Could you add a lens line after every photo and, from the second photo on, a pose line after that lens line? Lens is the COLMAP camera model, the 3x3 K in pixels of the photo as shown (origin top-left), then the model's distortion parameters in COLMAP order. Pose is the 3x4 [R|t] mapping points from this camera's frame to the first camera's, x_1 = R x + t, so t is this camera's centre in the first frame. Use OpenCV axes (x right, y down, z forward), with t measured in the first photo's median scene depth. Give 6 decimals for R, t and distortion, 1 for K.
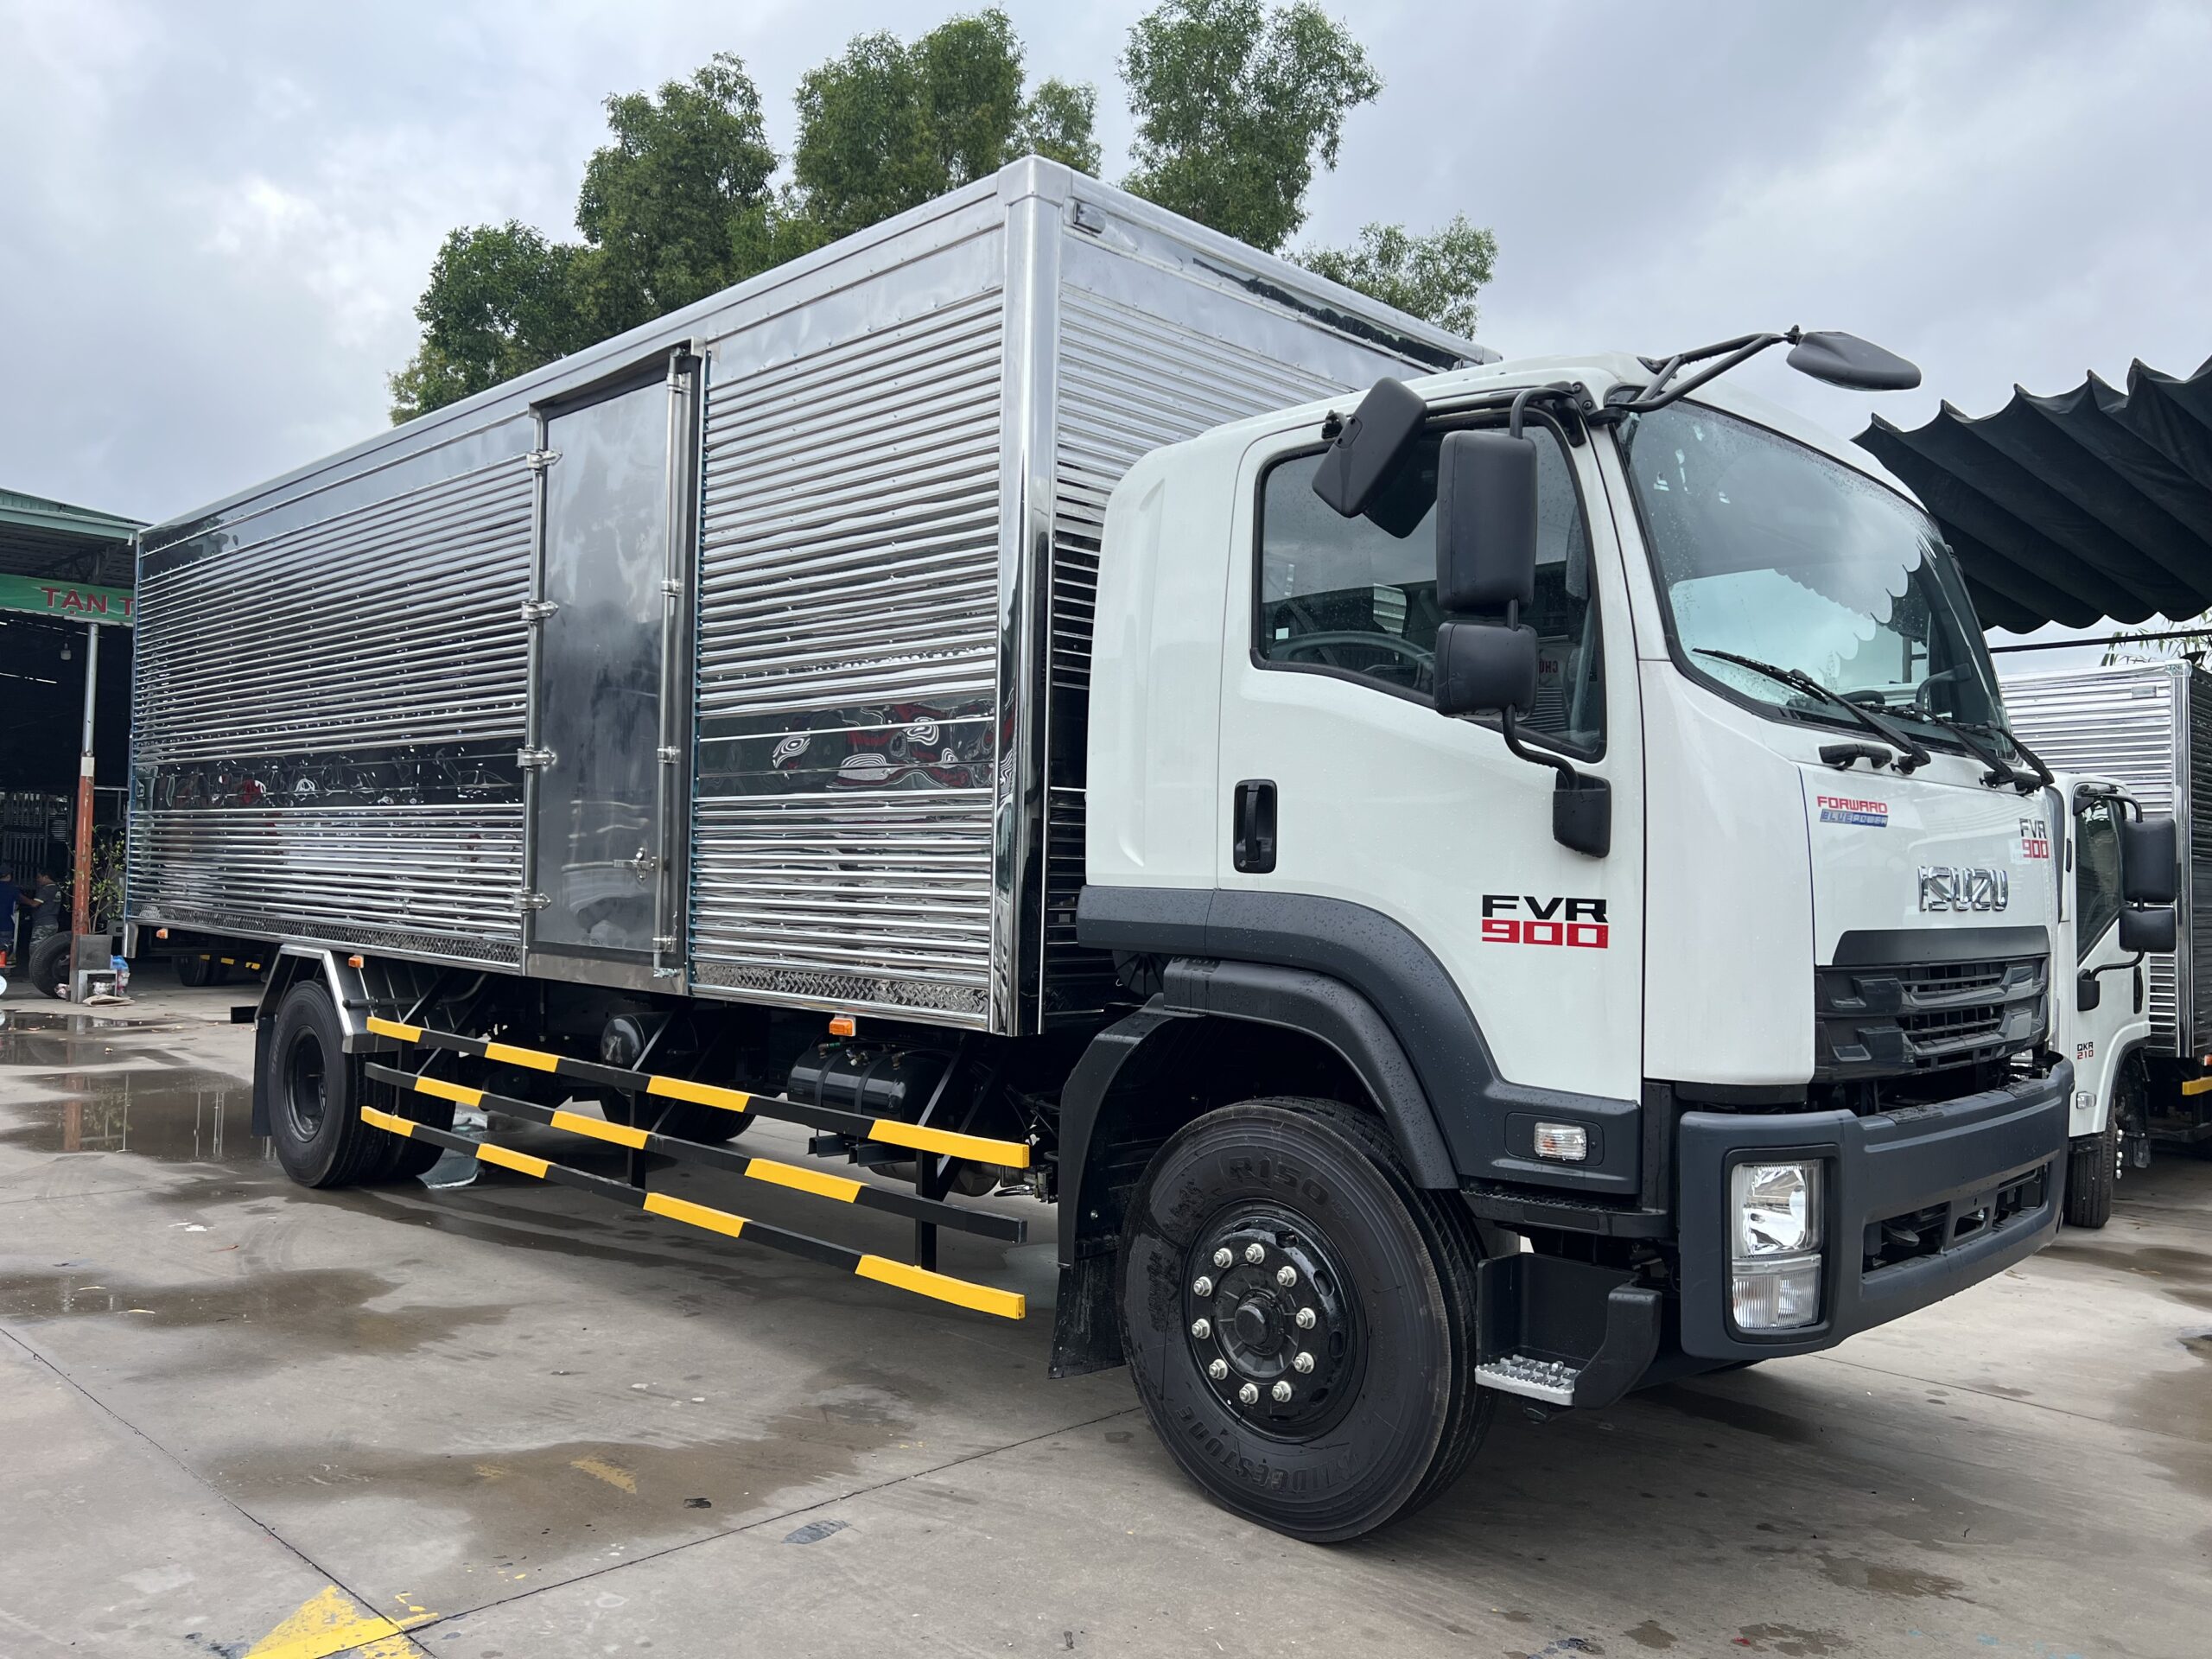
lens RADIAL K [[1677.4, 0, 1096.5], [0, 1677.4, 817.9], [0, 0, 1]] dist [0.027621, -0.000017]
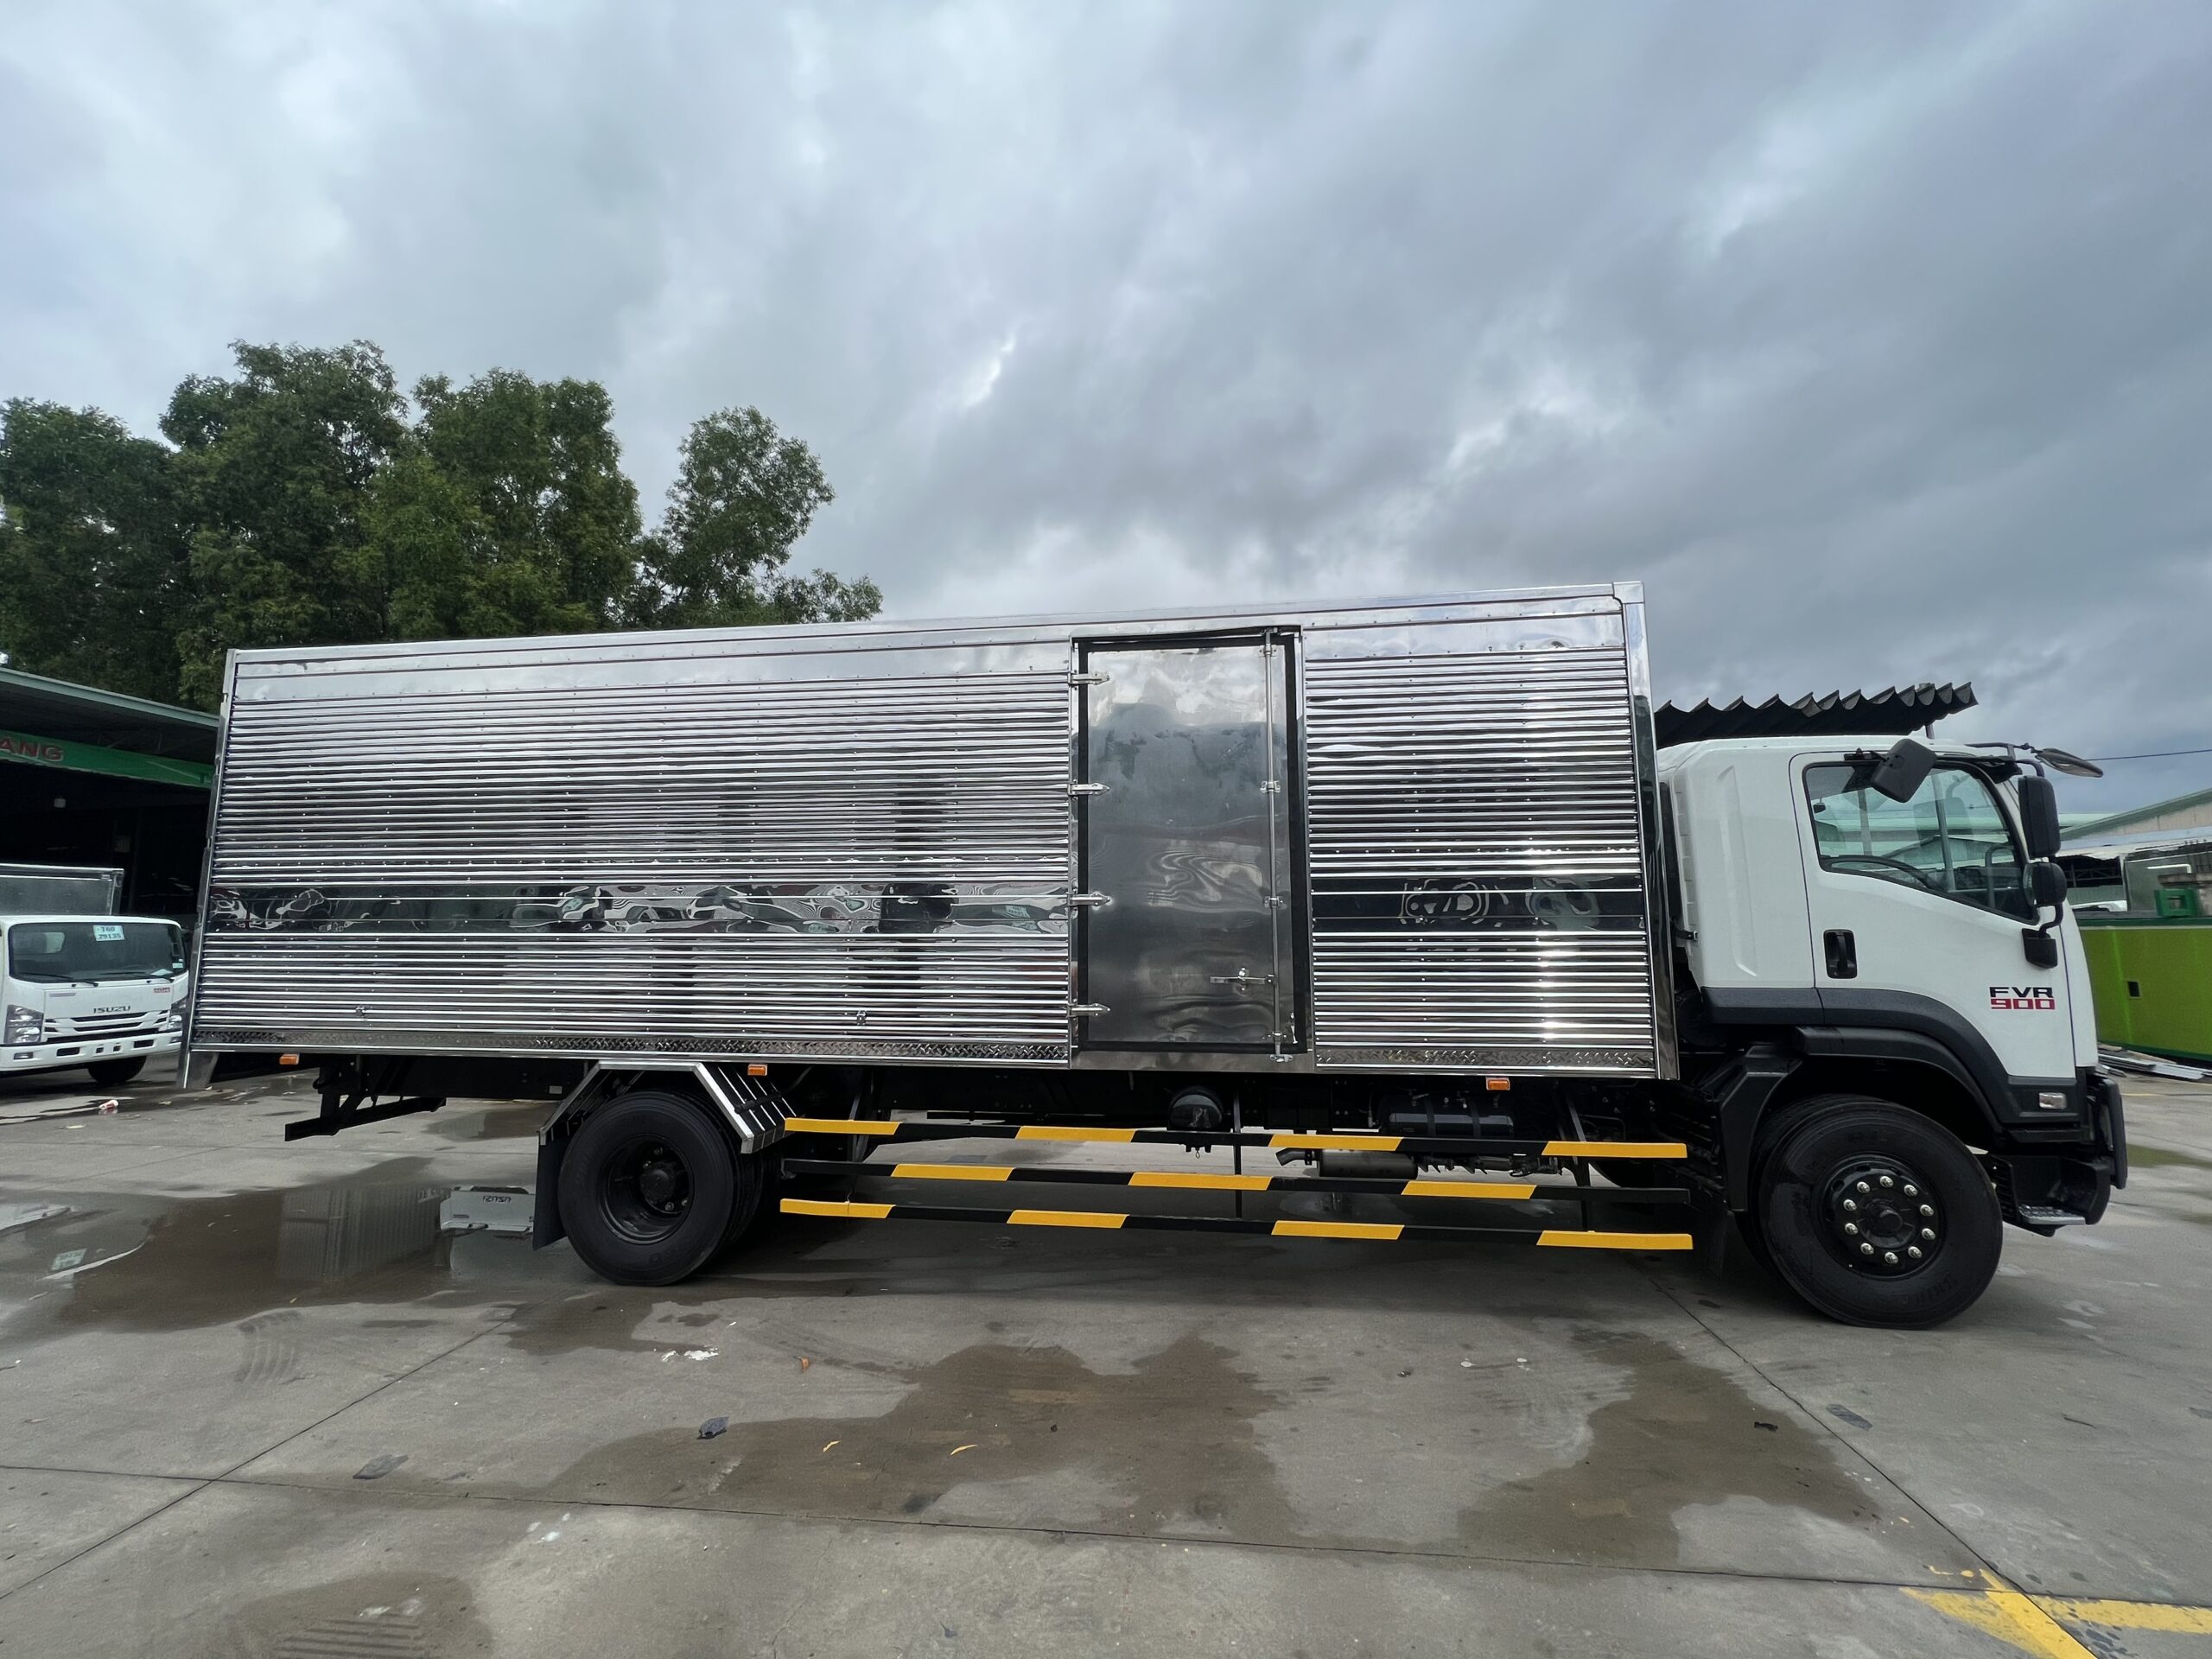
lens RADIAL K [[885.2, 0, 1107.4], [0, 885.2, 822.2], [0, 0, 1]] dist [-0.002038, 0.000265]
pose [[0.787546, 0.048941, 0.614309, -1.156467], [0.001338, 0.996703, -0.081122, -0.062561], [-0.616254, 0.064710, 0.784884, 0.683050]]
